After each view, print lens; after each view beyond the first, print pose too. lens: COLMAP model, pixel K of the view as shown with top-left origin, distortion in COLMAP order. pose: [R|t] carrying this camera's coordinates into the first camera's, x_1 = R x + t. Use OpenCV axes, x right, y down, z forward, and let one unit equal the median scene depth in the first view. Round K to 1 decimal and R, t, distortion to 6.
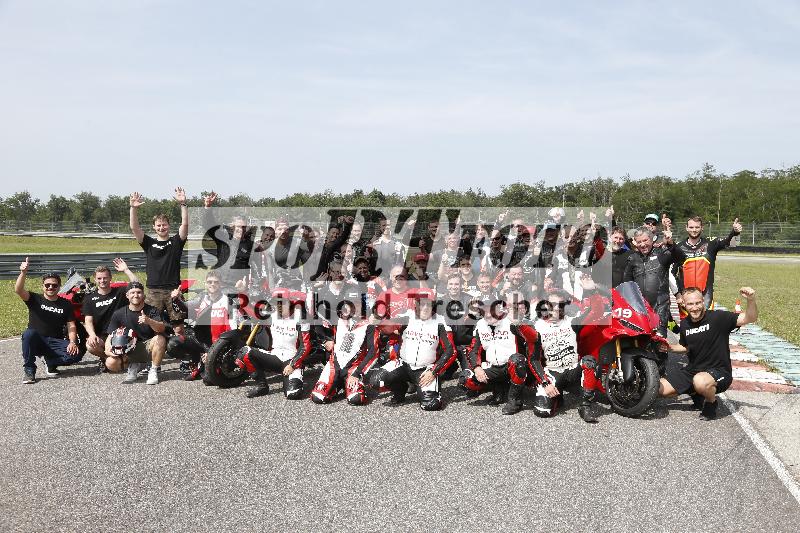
lens RADIAL K [[737.0, 0, 402.4], [0, 737.0, 285.5], [0, 0, 1]] dist [0.000108, 0.000000]
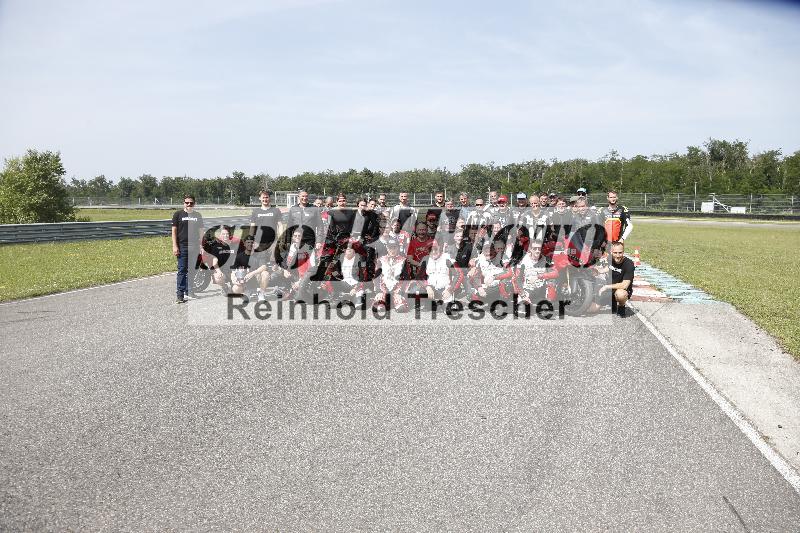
lens RADIAL K [[559.8, 0, 405.3], [0, 559.8, 290.8], [0, 0, 1]] dist [-0.116181, 0.042179]
pose [[0.999353, -0.012225, 0.033822, -0.072755], [0.009222, 0.996116, 0.087565, 0.010136], [-0.034761, -0.087197, 0.995584, -0.134269]]
